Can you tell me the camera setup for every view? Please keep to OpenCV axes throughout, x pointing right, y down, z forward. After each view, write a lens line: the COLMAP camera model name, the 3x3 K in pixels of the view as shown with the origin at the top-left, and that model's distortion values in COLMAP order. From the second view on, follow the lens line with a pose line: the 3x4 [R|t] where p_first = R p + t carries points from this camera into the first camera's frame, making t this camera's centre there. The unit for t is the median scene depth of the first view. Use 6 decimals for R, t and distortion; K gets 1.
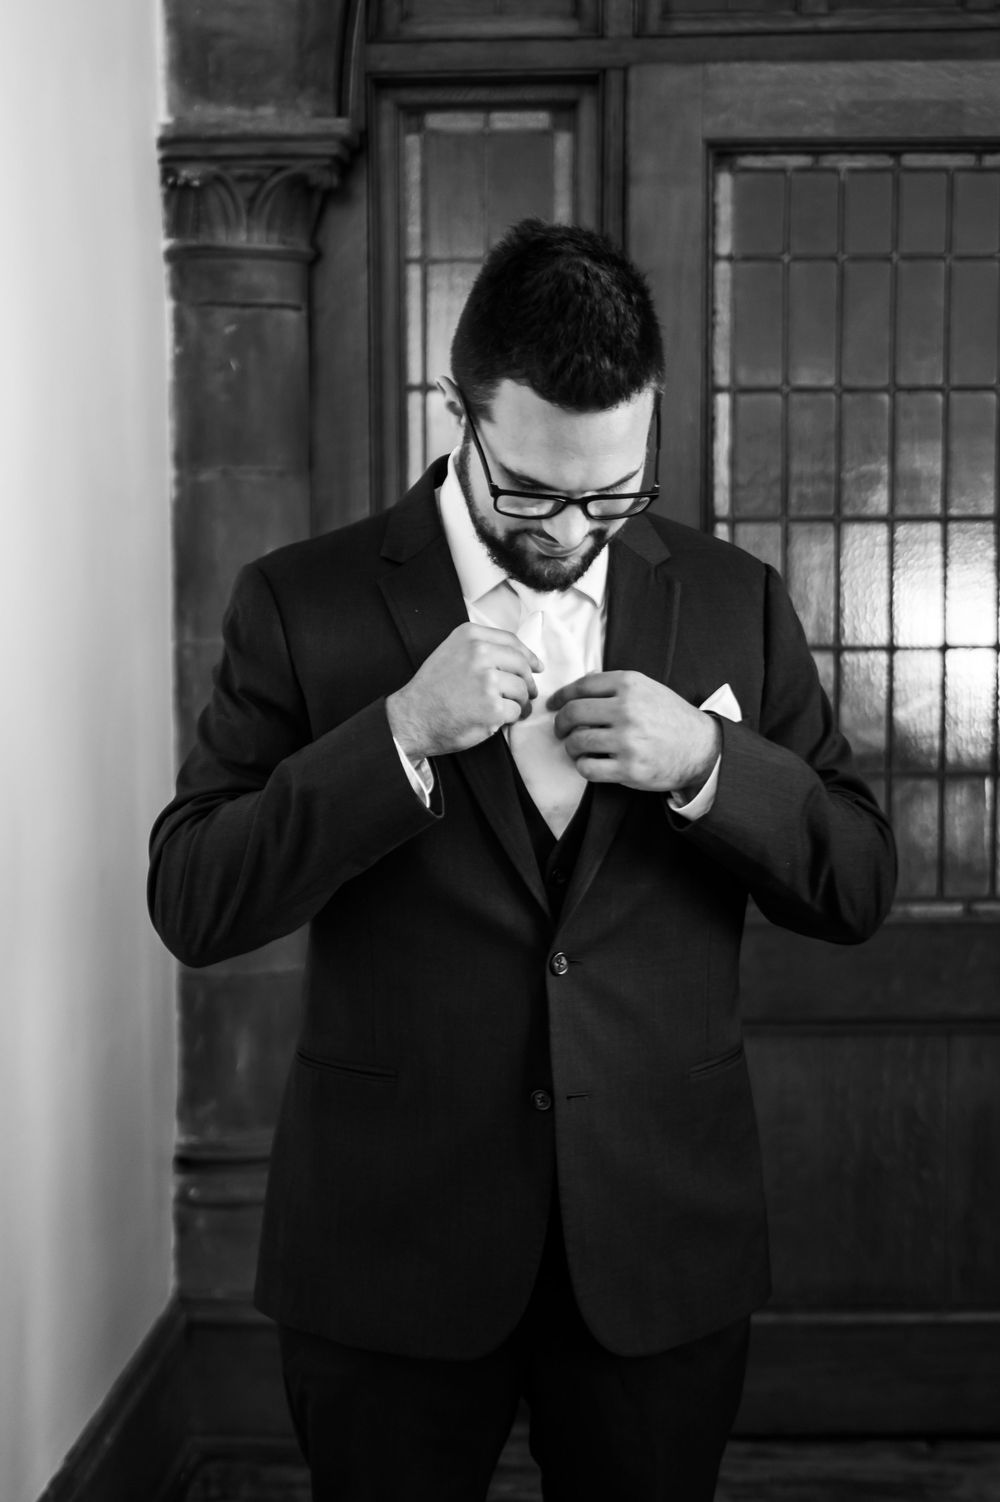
lens RADIAL K [[2275.7, 0, 510.6], [0, 2275.7, 755.3], [0, 0, 1]] dist [0.002181, 0.000000]
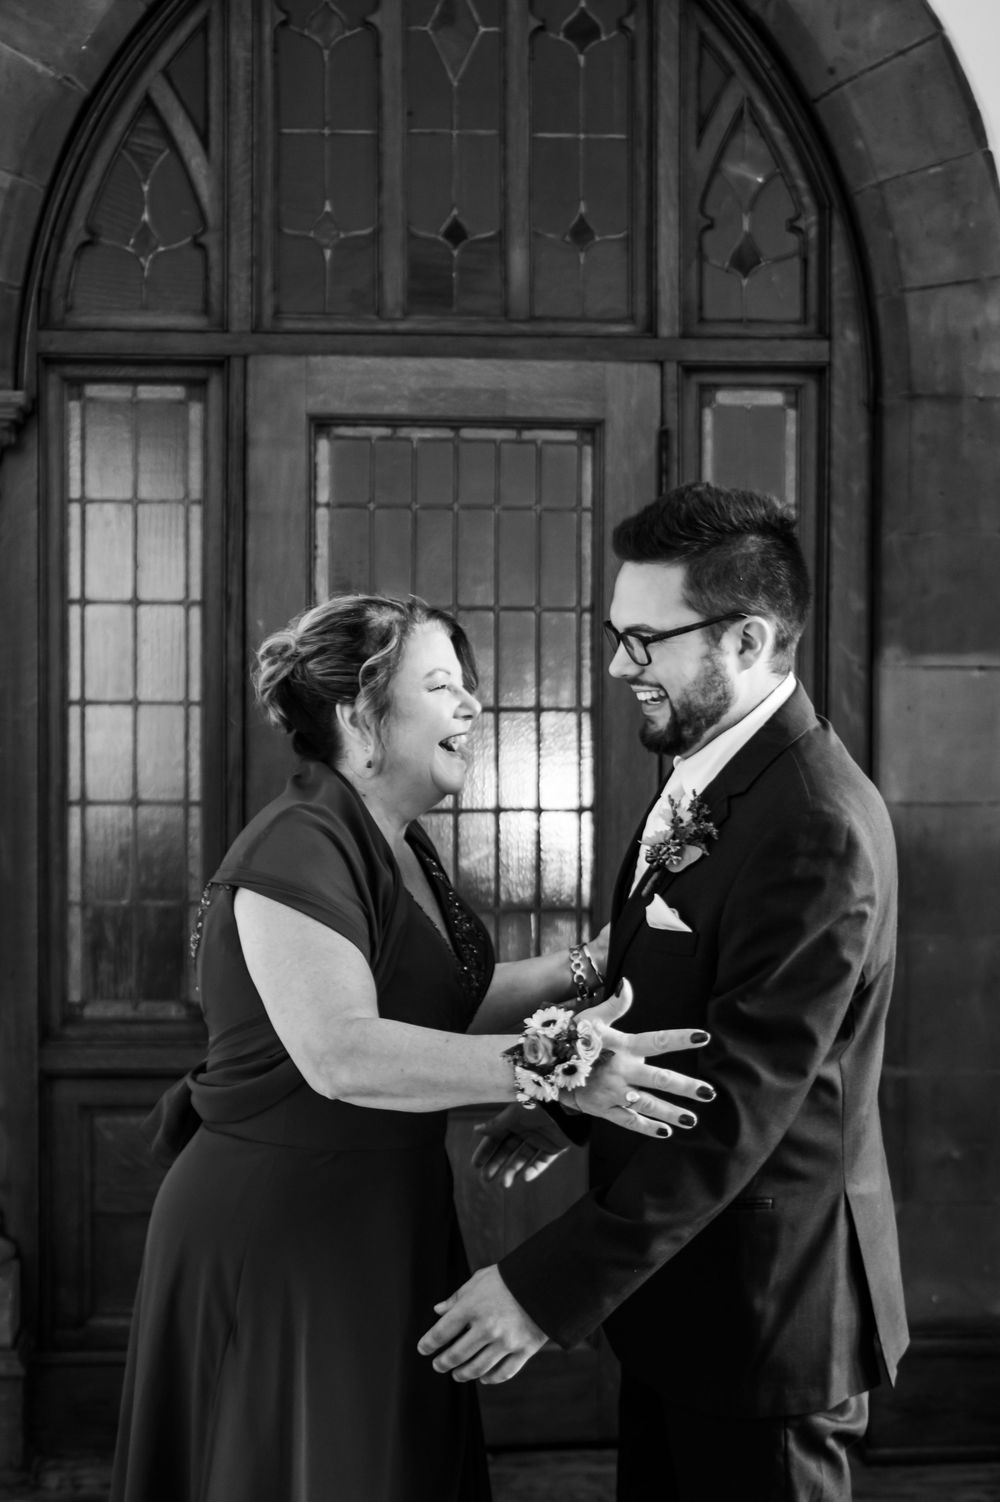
lens RADIAL K [[2275.7, 0, 476.3], [0, 2275.7, 748.0], [0, 0, 1]] dist [0.002181, 0.000000]
pose [[0.988006, 0.002459, 0.154396, -0.017743], [0.009252, 0.997134, -0.075085, 0.013459], [-0.154138, 0.075613, 0.985152, -0.256574]]
